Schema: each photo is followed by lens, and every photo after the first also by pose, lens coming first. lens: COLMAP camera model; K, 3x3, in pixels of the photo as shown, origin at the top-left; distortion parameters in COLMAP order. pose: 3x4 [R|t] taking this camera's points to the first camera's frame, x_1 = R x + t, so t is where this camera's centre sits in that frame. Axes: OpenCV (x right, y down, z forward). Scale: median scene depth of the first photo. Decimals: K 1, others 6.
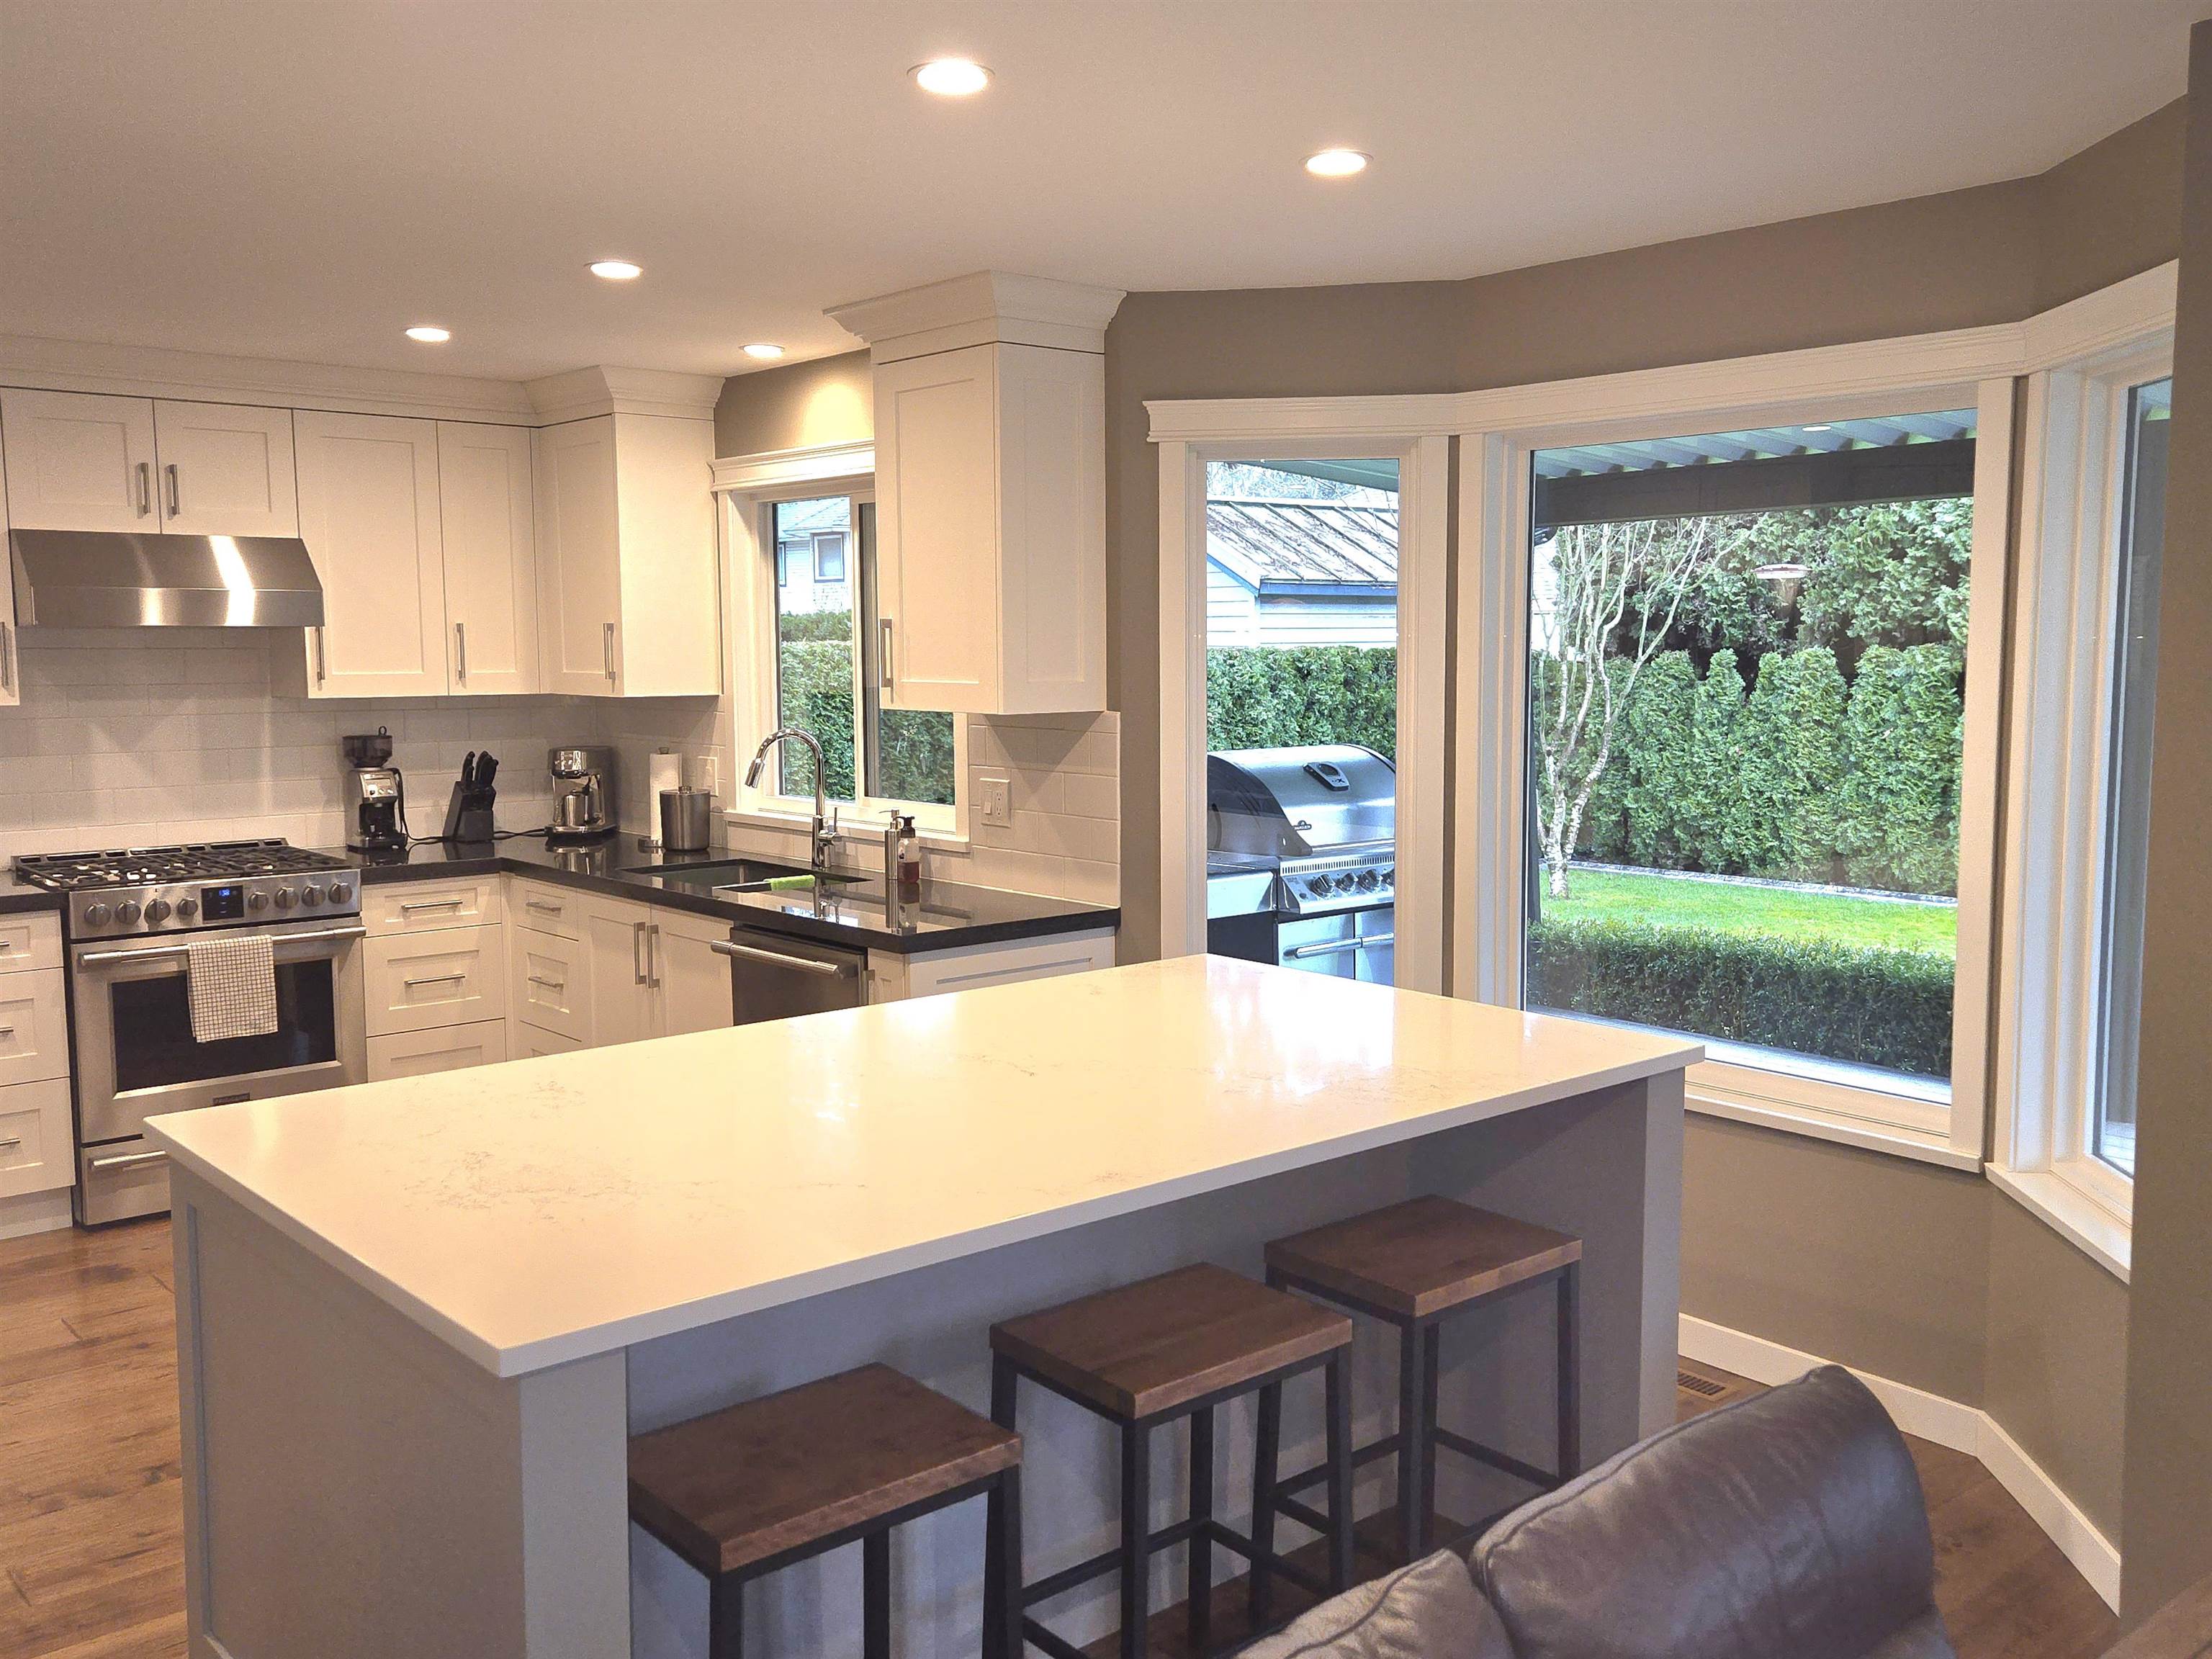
lens RADIAL K [[1966.8, 0, 1106.0], [0, 1966.8, 829.5], [0, 0, 1]] dist [0.060057, -0.000750]
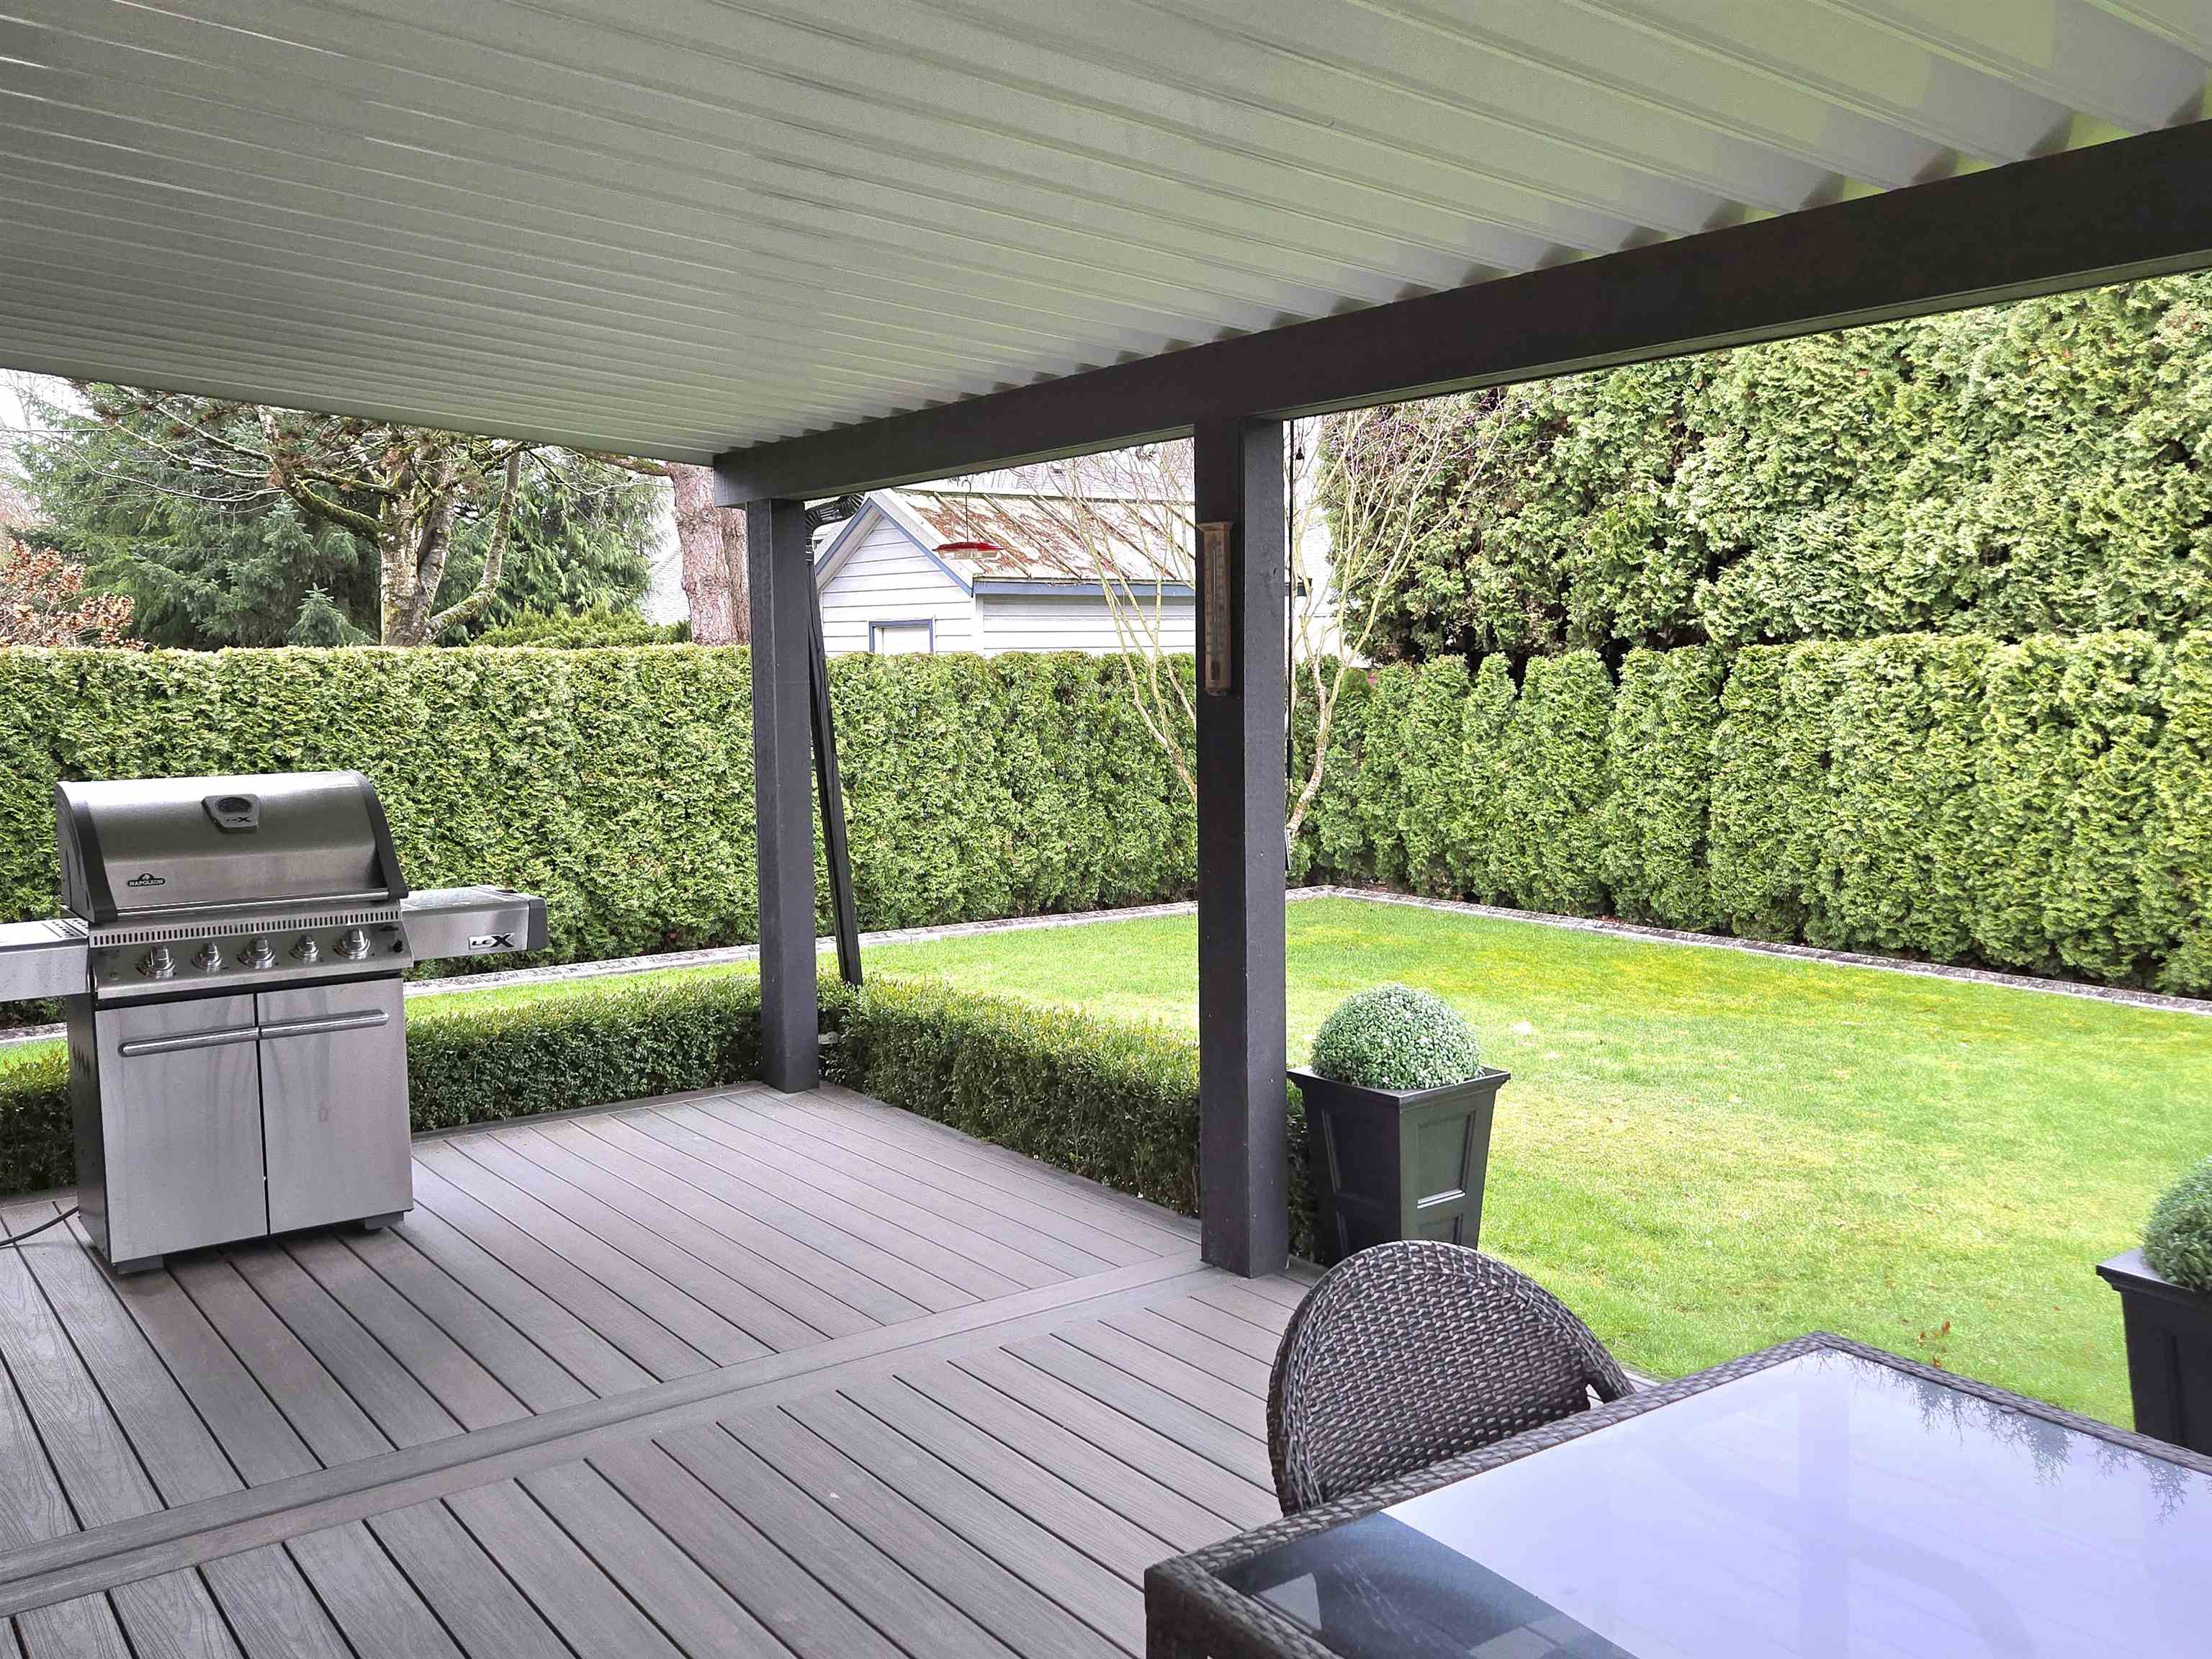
lens RADIAL K [[1966.8, 0, 1106.0], [0, 1966.8, 829.5], [0, 0, 1]] dist [0.060057, -0.000750]
pose [[0.996739, 0.001503, -0.080681, 0.218364], [-0.001893, 0.999987, -0.004747, -0.007308], [0.080672, 0.004884, 0.996729, 0.105617]]
